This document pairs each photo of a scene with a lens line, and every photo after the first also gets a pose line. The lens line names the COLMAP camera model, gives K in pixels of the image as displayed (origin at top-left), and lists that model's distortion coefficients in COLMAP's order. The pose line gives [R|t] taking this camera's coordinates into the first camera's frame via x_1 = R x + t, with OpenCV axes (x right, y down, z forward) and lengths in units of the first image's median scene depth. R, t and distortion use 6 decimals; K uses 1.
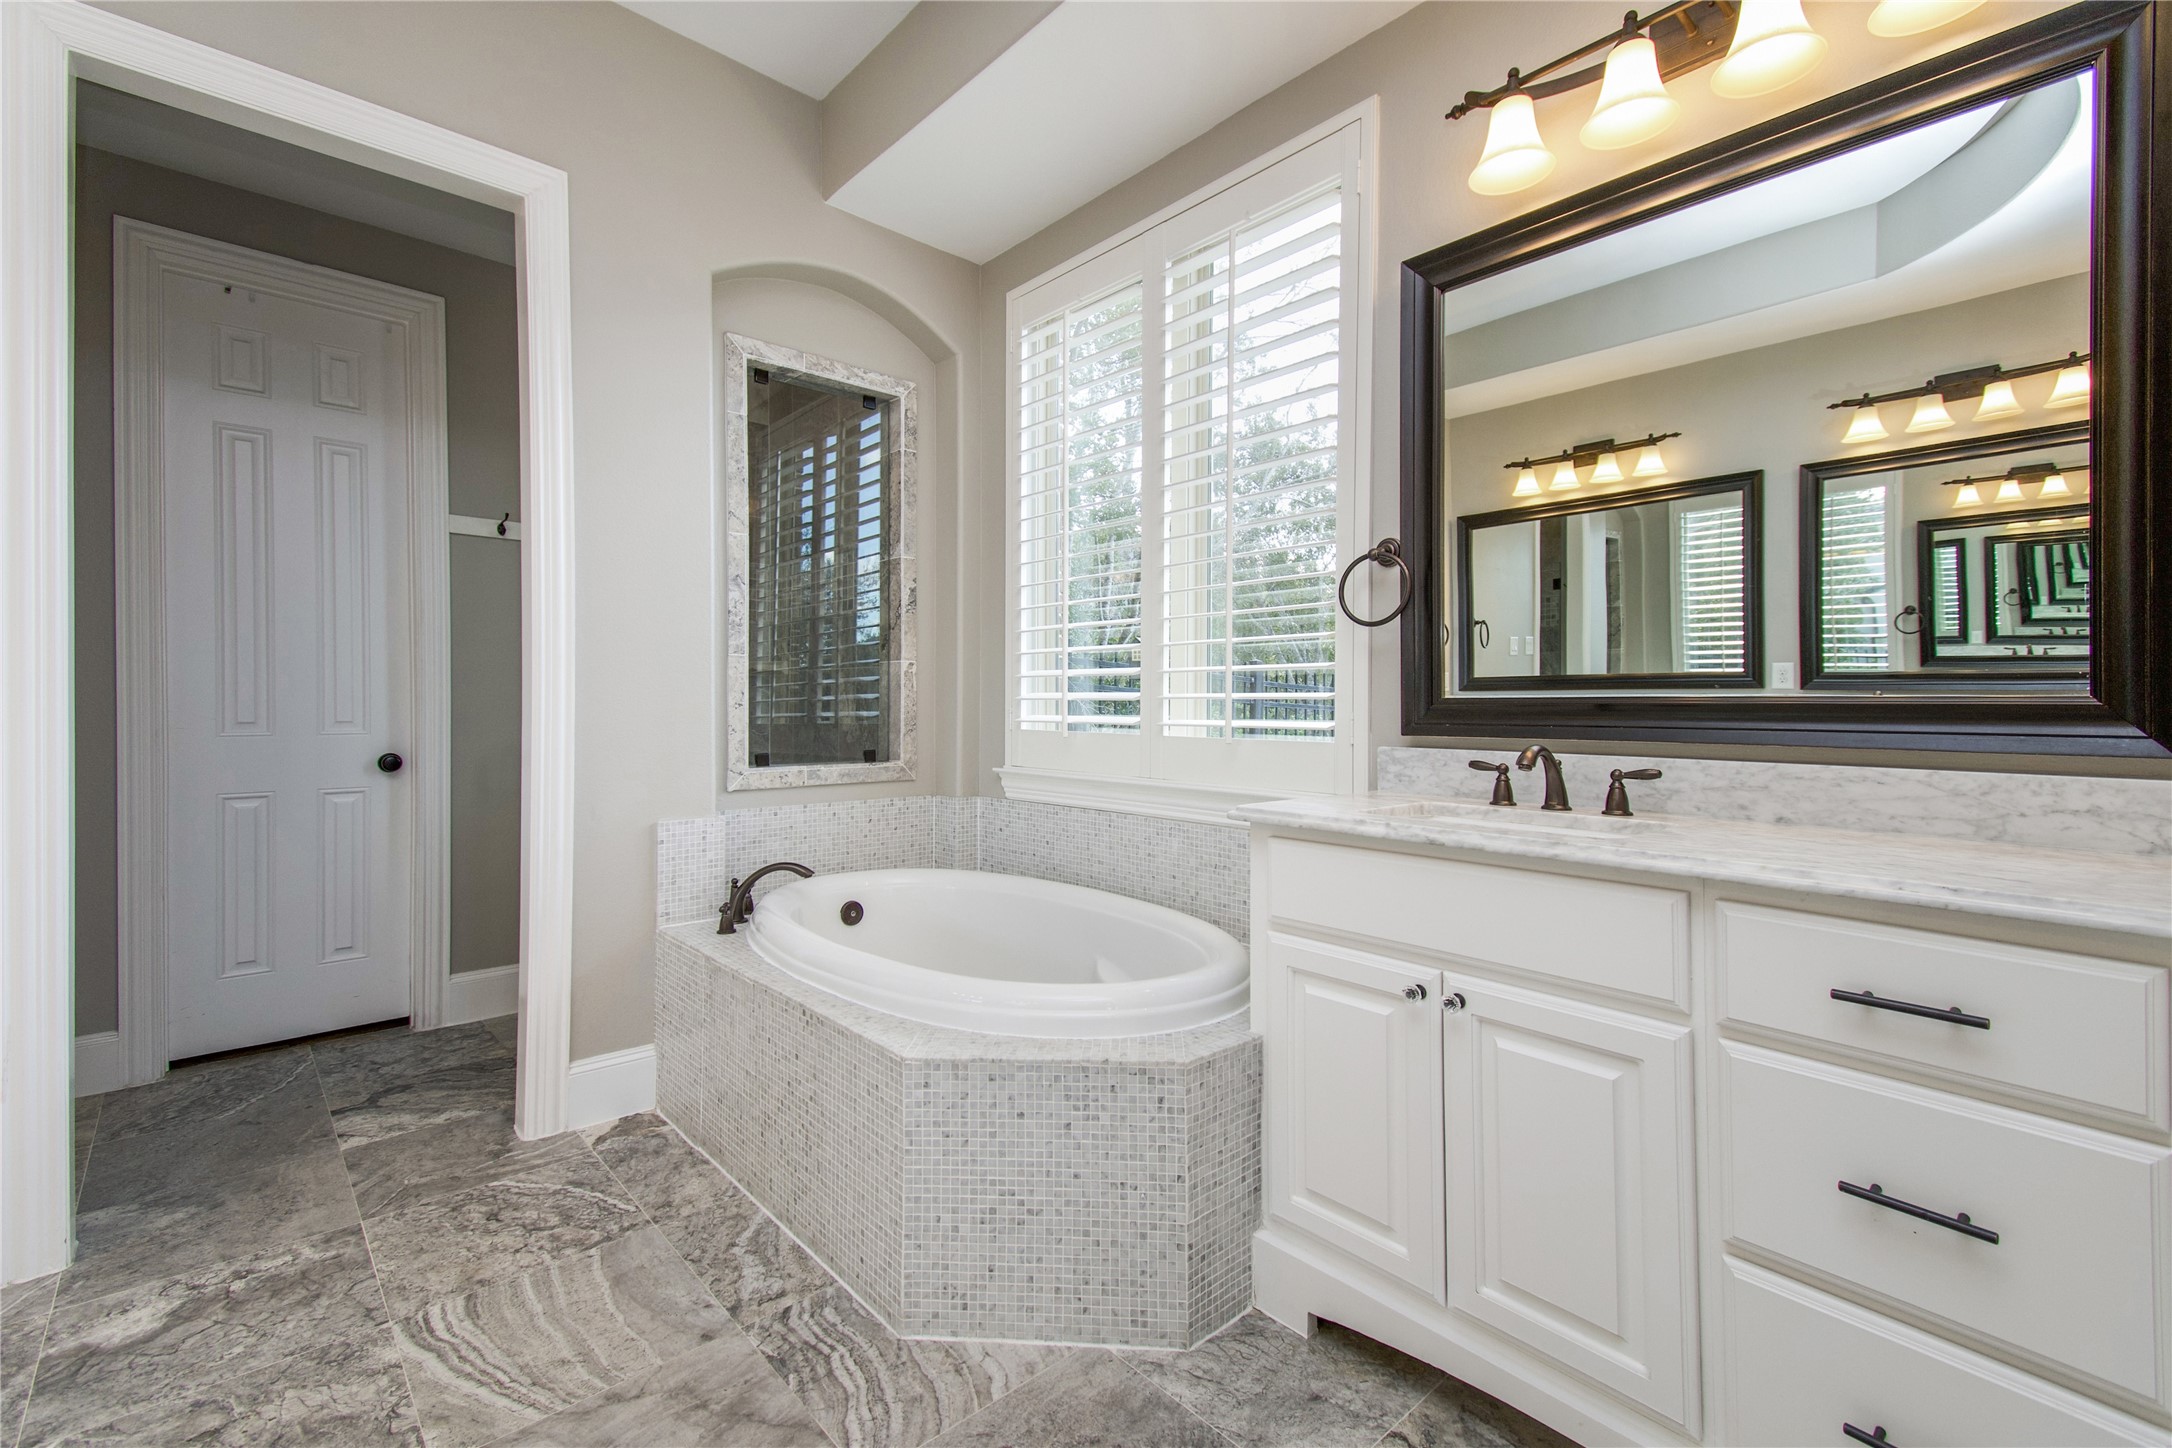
lens RADIAL K [[938.5, 0, 1090.4], [0, 938.5, 717.2], [0, 0, 1]] dist [0.025324, -0.015031]
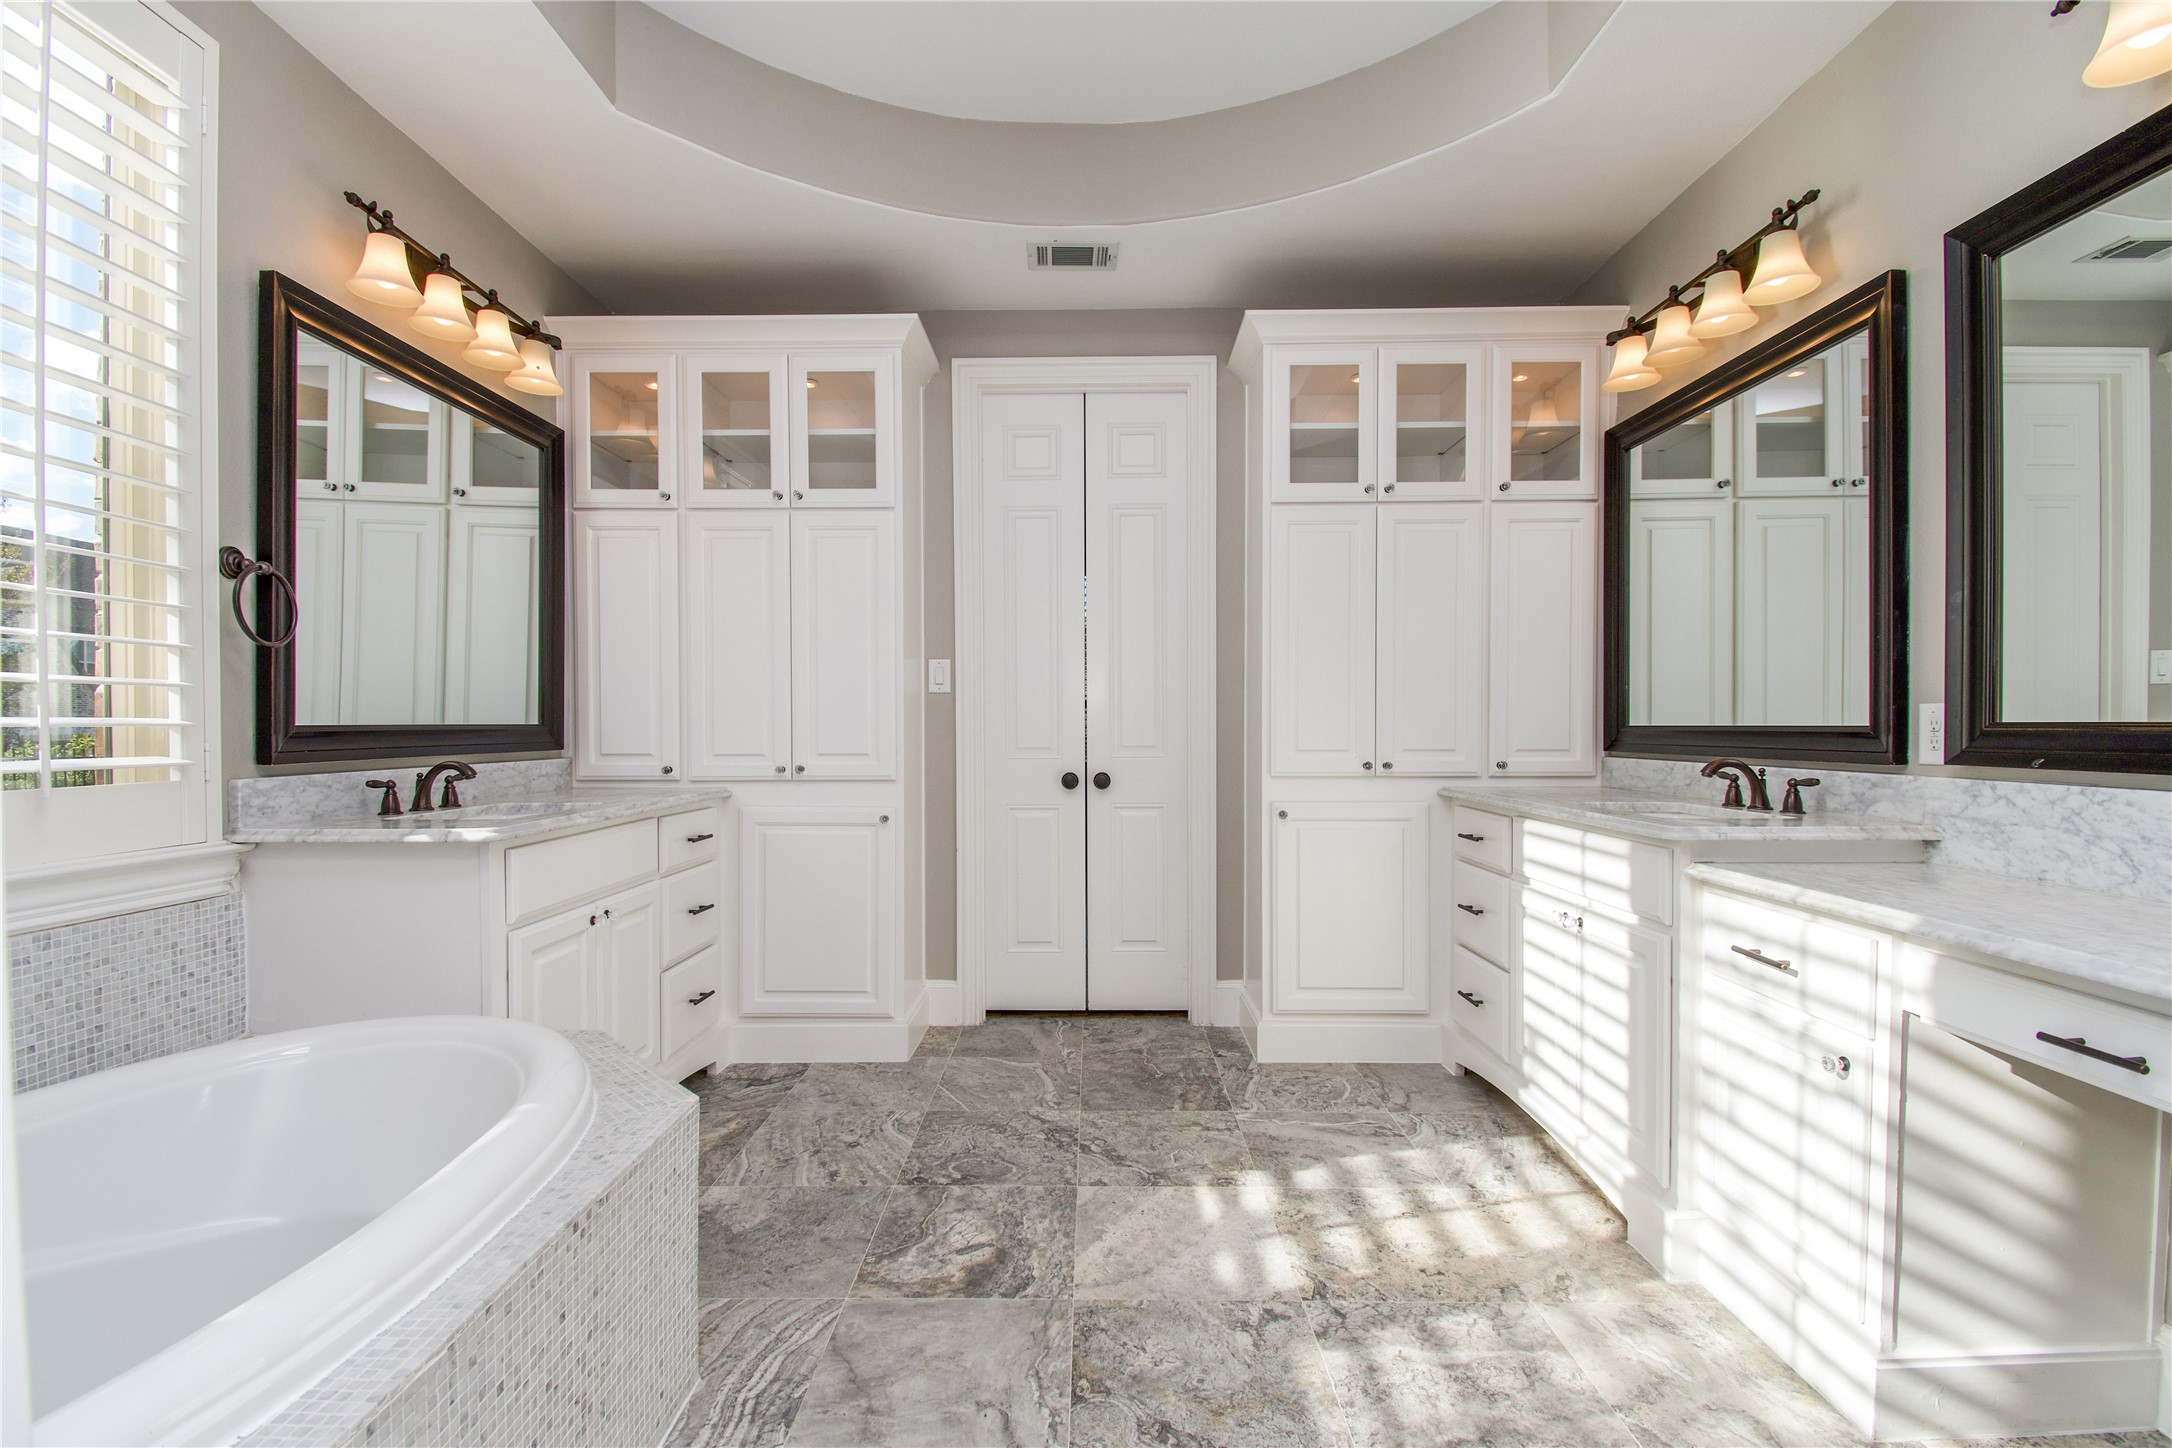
lens RADIAL K [[938.5, 0, 1090.4], [0, 938.5, 717.2], [0, 0, 1]] dist [0.025324, -0.015031]
pose [[-0.734781, -0.007521, 0.678263, -1.028465], [-0.001028, 0.999950, 0.009975, -0.043790], [-0.678304, 0.006632, -0.734751, 1.269703]]
